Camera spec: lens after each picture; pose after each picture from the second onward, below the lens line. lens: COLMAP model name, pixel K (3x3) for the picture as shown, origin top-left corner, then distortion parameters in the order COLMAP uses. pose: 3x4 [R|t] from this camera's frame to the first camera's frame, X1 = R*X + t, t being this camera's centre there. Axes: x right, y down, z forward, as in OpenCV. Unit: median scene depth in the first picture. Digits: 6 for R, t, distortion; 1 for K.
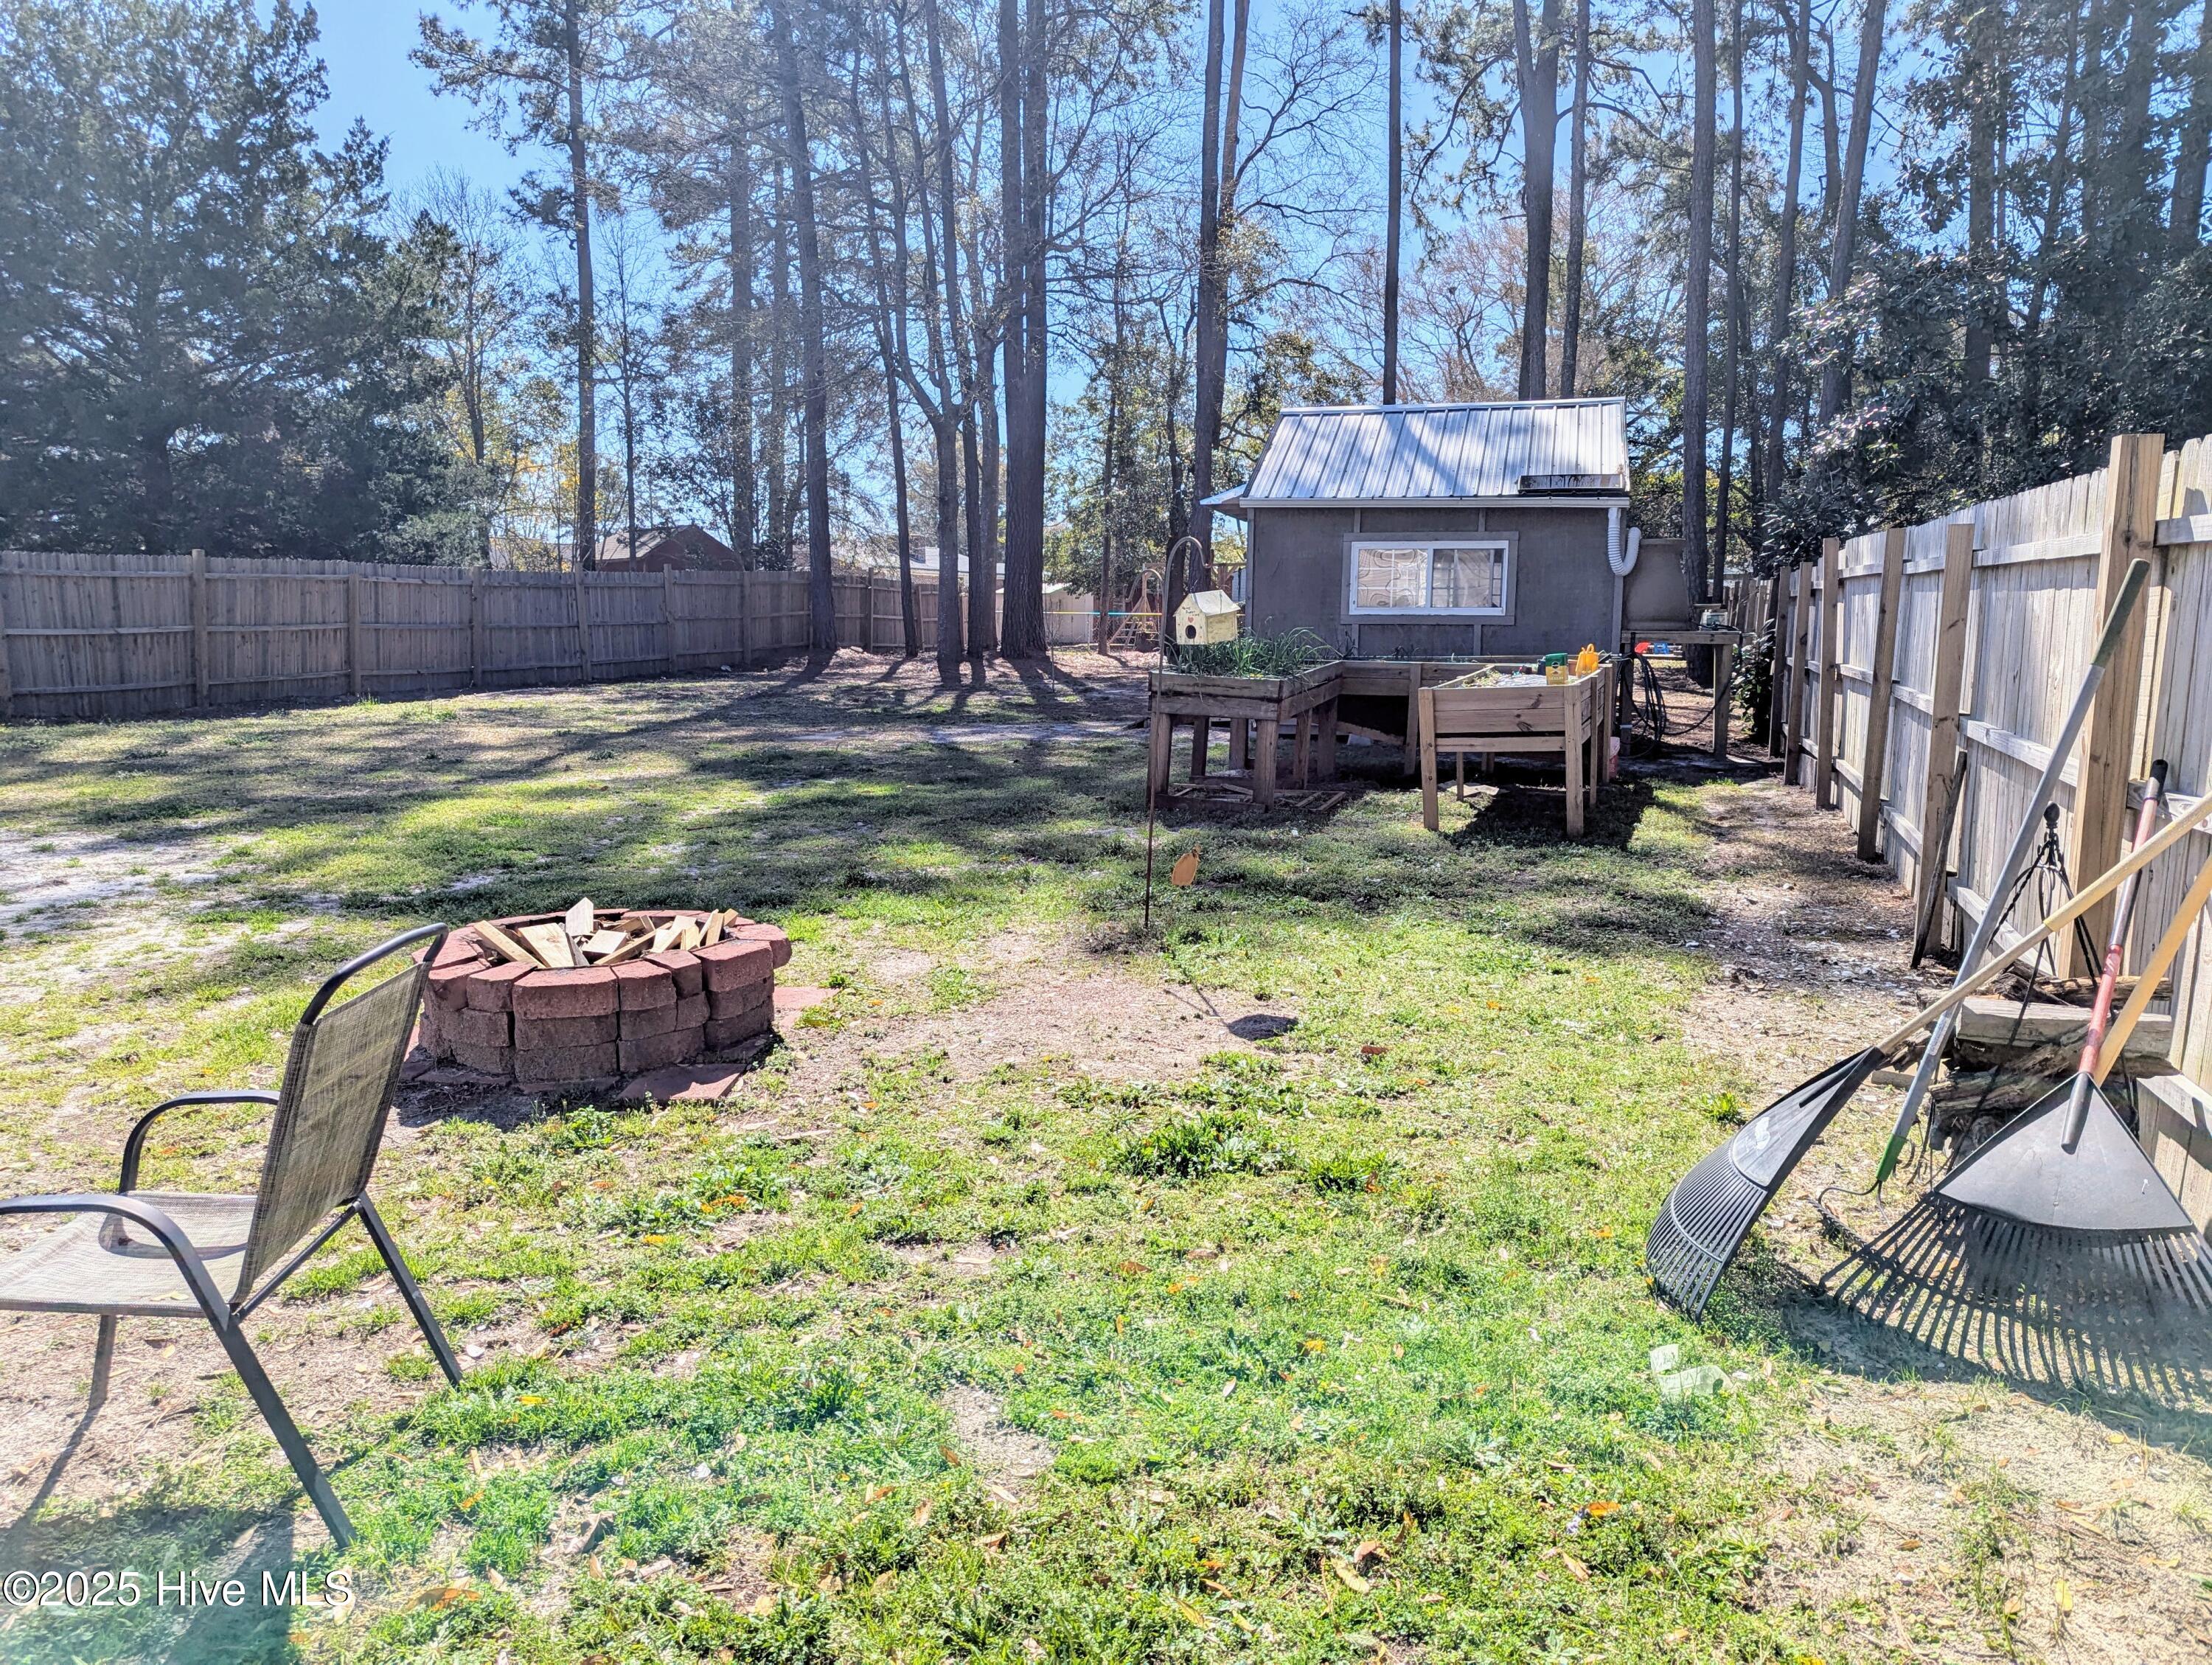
lens RADIAL K [[1547.4, 0, 1106.0], [0, 1547.4, 832.5], [0, 0, 1]] dist [0.024218, 0.000149]
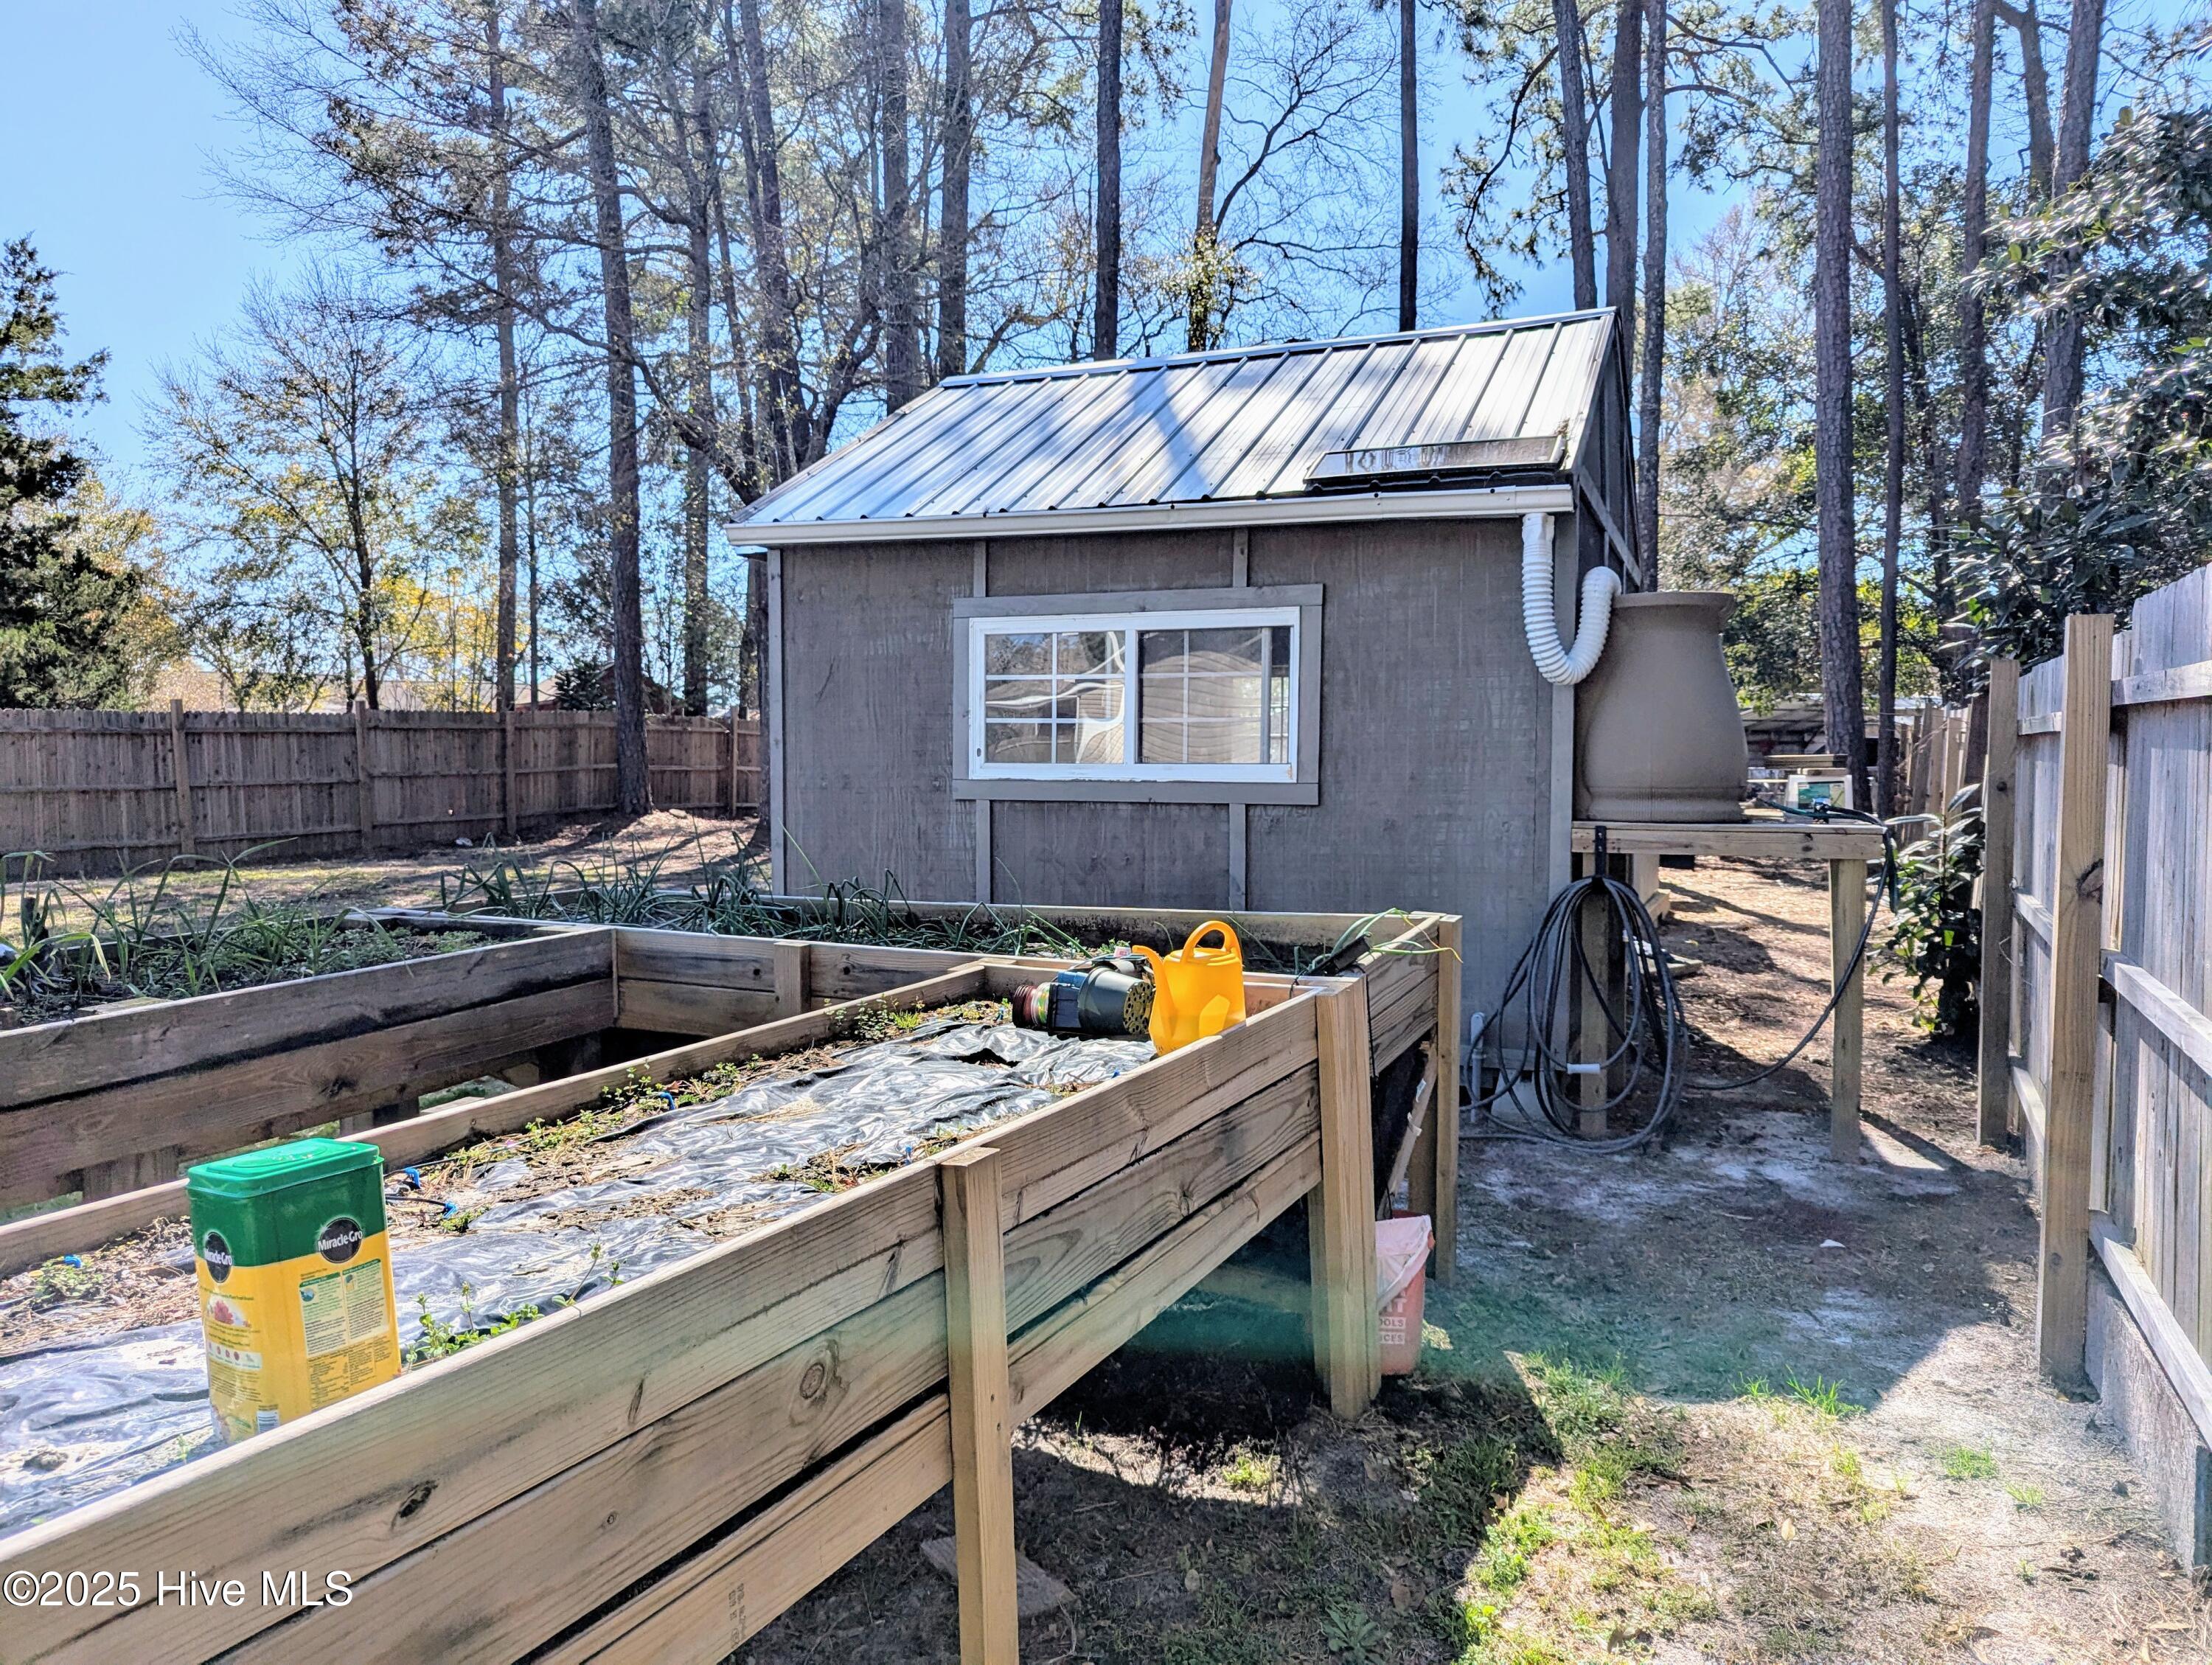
lens RADIAL K [[1547.4, 0, 1106.0], [0, 1547.4, 832.5], [0, 0, 1]] dist [0.024218, 0.000149]
pose [[0.994265, 0.002073, -0.106920, 0.129066], [-0.012093, 0.995578, -0.093153, -0.044660], [0.106255, 0.093912, 0.989894, 0.299626]]
